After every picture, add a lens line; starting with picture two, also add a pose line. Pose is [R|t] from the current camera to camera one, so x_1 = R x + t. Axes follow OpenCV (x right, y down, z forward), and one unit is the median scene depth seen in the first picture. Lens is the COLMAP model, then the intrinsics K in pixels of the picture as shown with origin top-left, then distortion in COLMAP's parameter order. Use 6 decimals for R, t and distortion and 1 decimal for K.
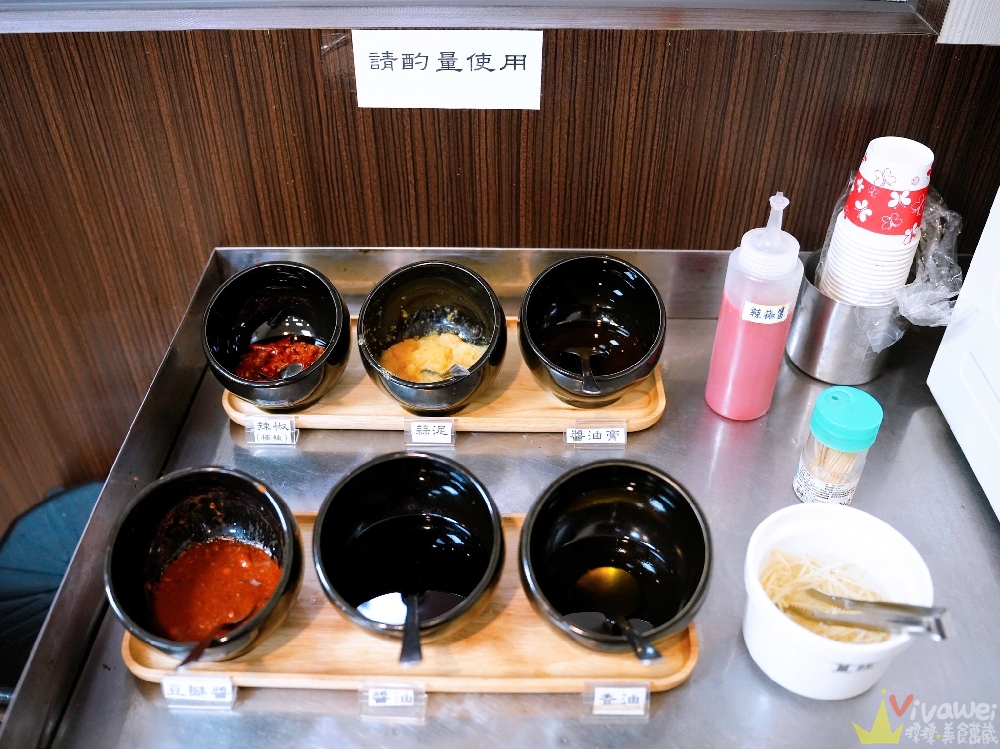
lens RADIAL K [[898.2, 0, 500.0], [0, 898.2, 374.5], [0, 0, 1]] dist [-0.079421, 0.002630]
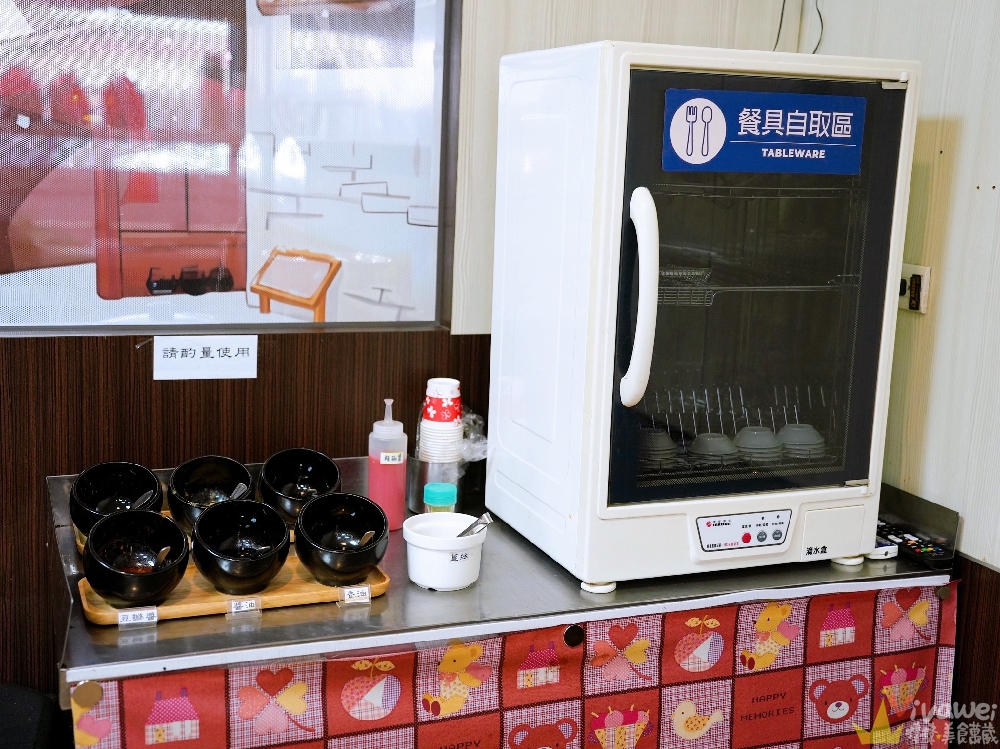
lens RADIAL K [[1122.4, 0, 500.0], [0, 1122.4, 374.5], [0, 0, 1]] dist [-0.005120, -0.007406]
pose [[0.914970, -0.024968, 0.402749, -0.433303], [0.221159, 0.865858, -0.448753, 0.858872], [-0.337519, 0.499667, 0.797756, -1.037680]]
